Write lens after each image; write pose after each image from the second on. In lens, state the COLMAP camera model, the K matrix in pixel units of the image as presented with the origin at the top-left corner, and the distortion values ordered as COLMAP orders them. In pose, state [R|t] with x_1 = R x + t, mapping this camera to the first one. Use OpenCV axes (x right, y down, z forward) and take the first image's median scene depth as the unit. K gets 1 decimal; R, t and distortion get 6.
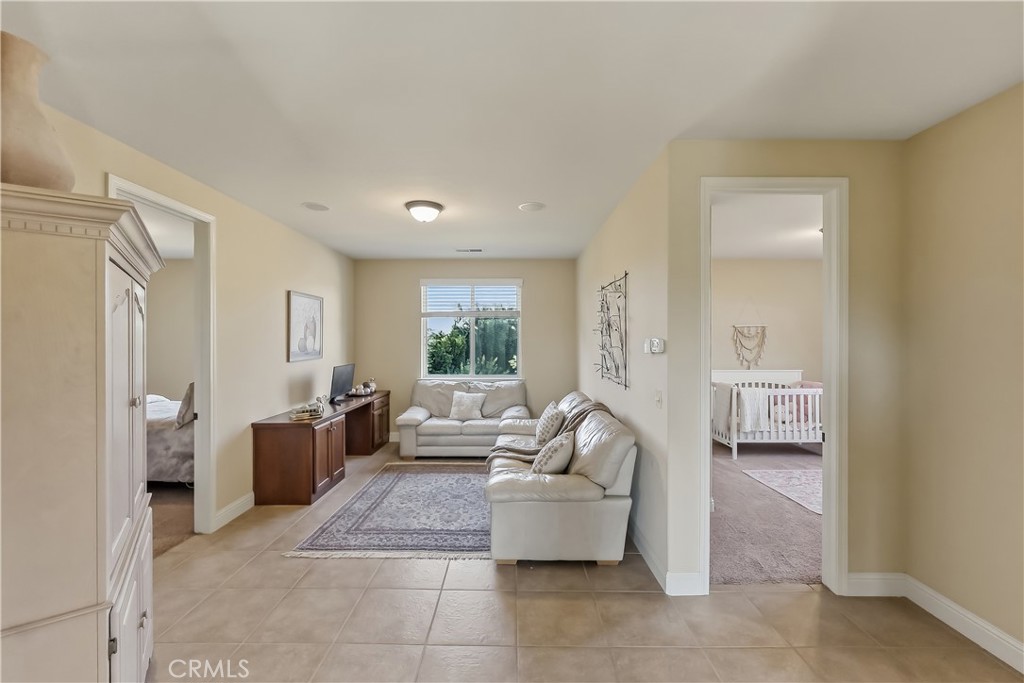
lens RADIAL K [[419.0, 0, 509.3], [0, 419.0, 337.1], [0, 0, 1]] dist [-0.000060, -0.001697]
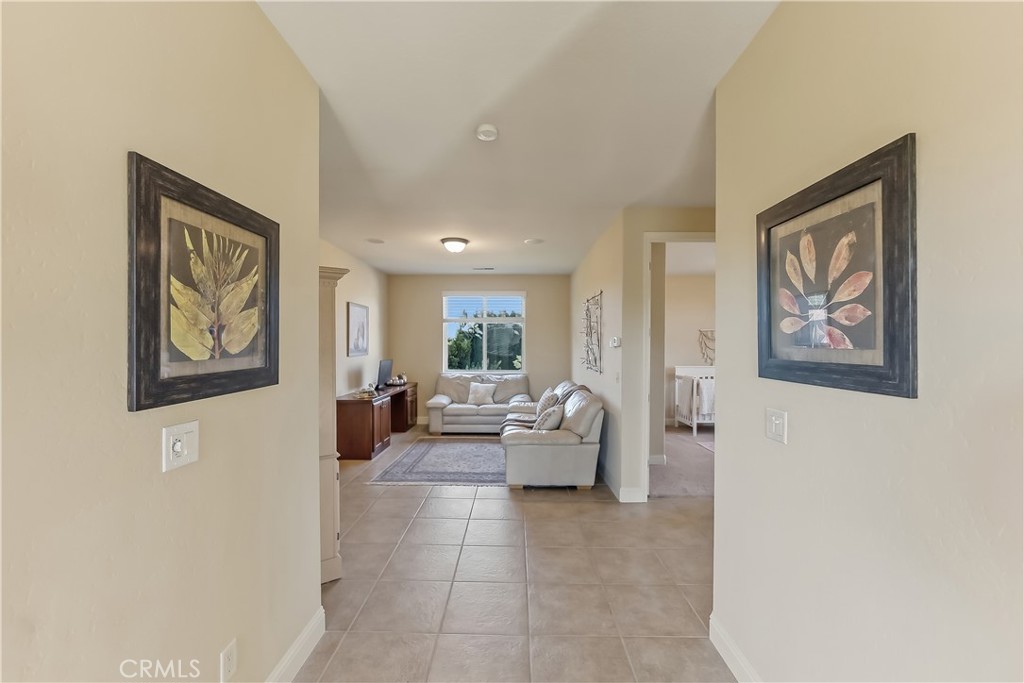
lens RADIAL K [[419.0, 0, 513.1], [0, 419.0, 345.3], [0, 0, 1]] dist [-0.000060, -0.001697]
pose [[0.999990, 0.002784, 0.003585, -0.017637], [-0.002812, 0.999965, 0.007877, 0.014922], [-0.003563, -0.007887, 0.999963, -0.353398]]
